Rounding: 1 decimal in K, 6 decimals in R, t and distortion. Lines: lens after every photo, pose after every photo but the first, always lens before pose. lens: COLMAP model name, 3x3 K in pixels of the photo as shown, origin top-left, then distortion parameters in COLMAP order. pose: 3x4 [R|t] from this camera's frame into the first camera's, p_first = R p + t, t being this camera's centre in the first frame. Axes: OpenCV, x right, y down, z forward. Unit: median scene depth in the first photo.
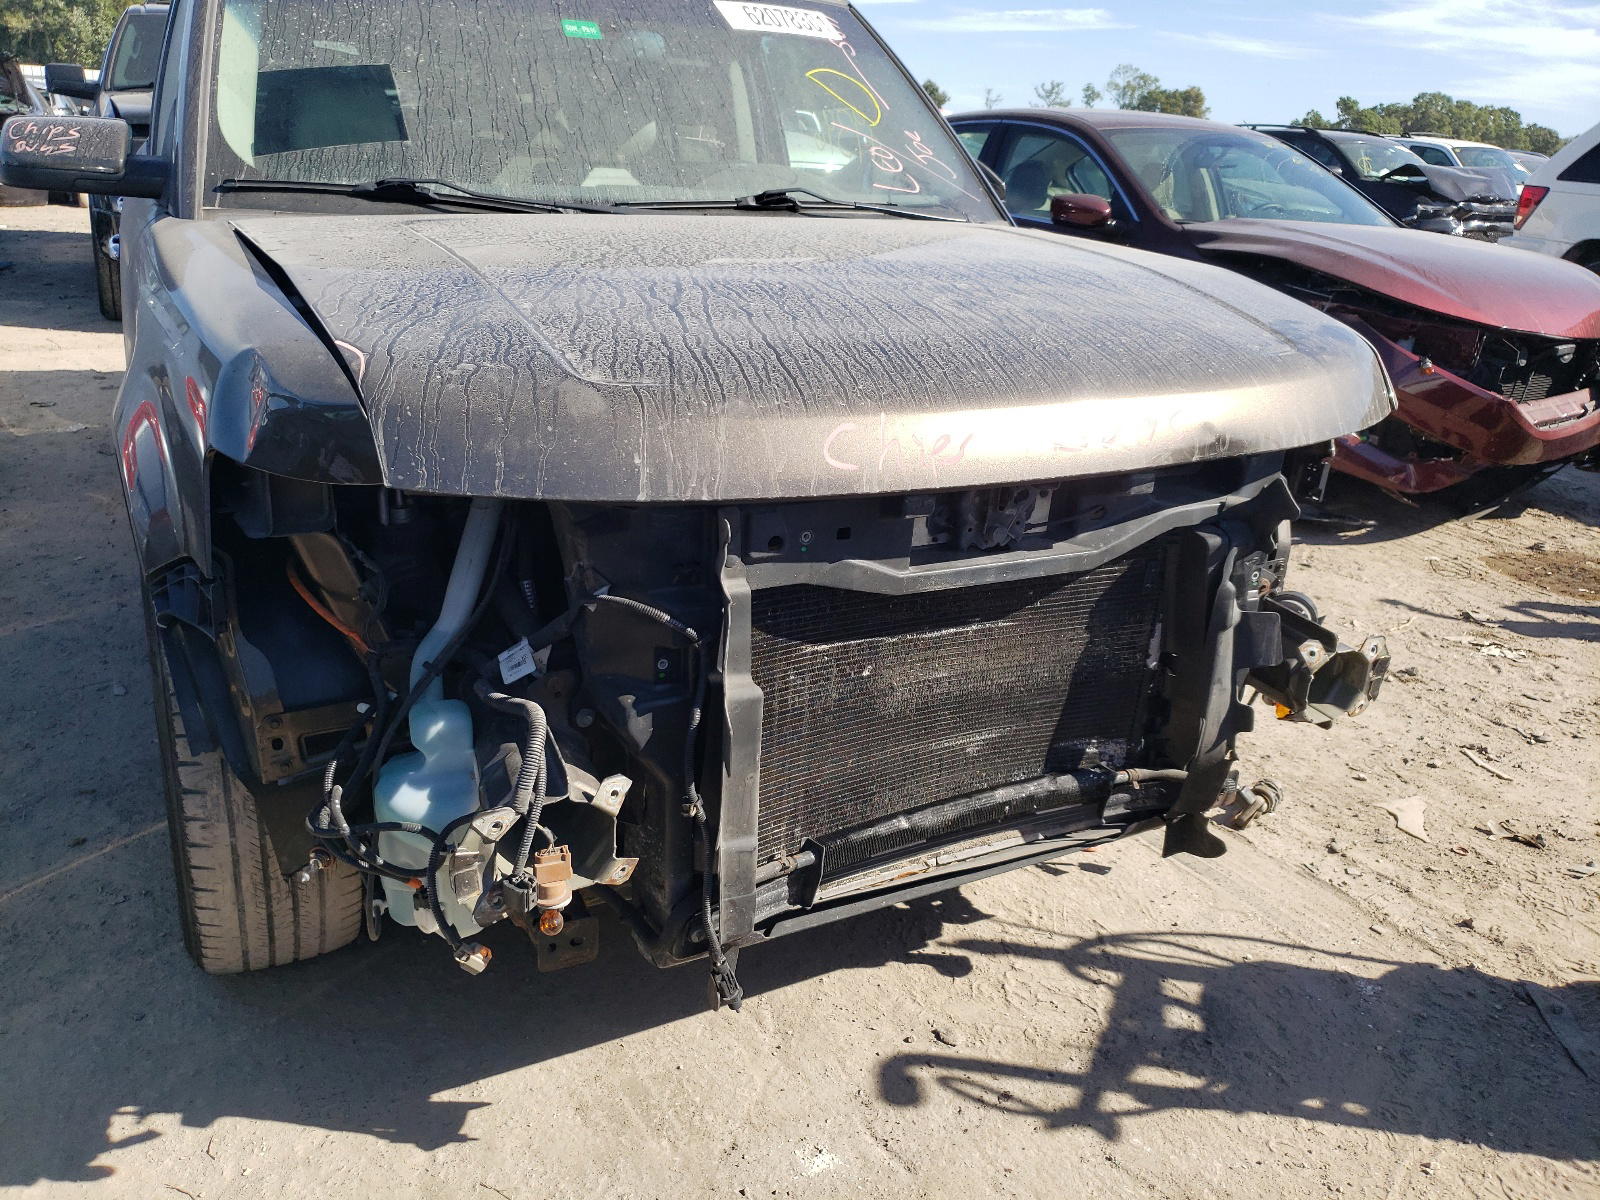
lens RADIAL K [[1235.6, 0, 800.1], [0, 1235.6, 570.7], [0, 0, 1]] dist [0.037364, 0.003999]
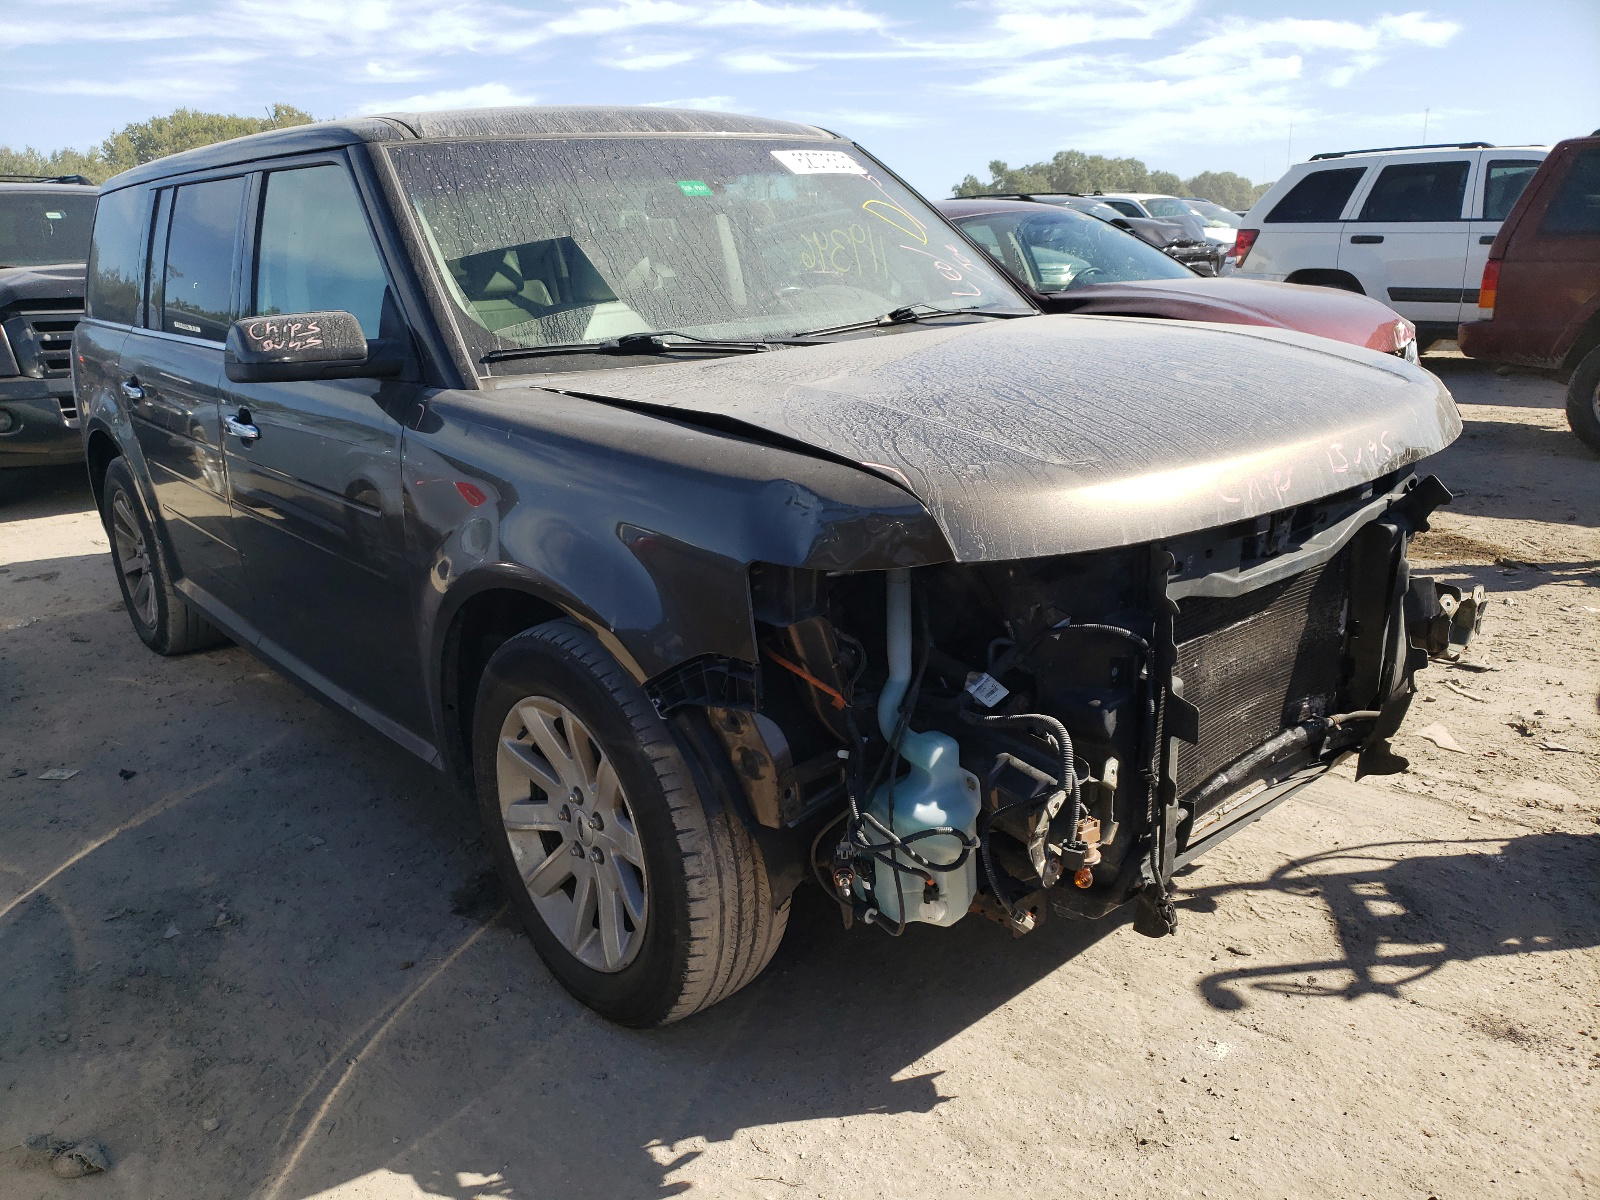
lens RADIAL K [[1211.3, 0, 800.0], [0, 1211.3, 600.0], [0, 0, 1]] dist [0.135173, -0.162685]
pose [[0.969761, -0.154765, 0.188710, -0.514322], [0.163004, 0.986203, -0.028854, -0.012334], [-0.181641, 0.058742, 0.981609, -0.170237]]
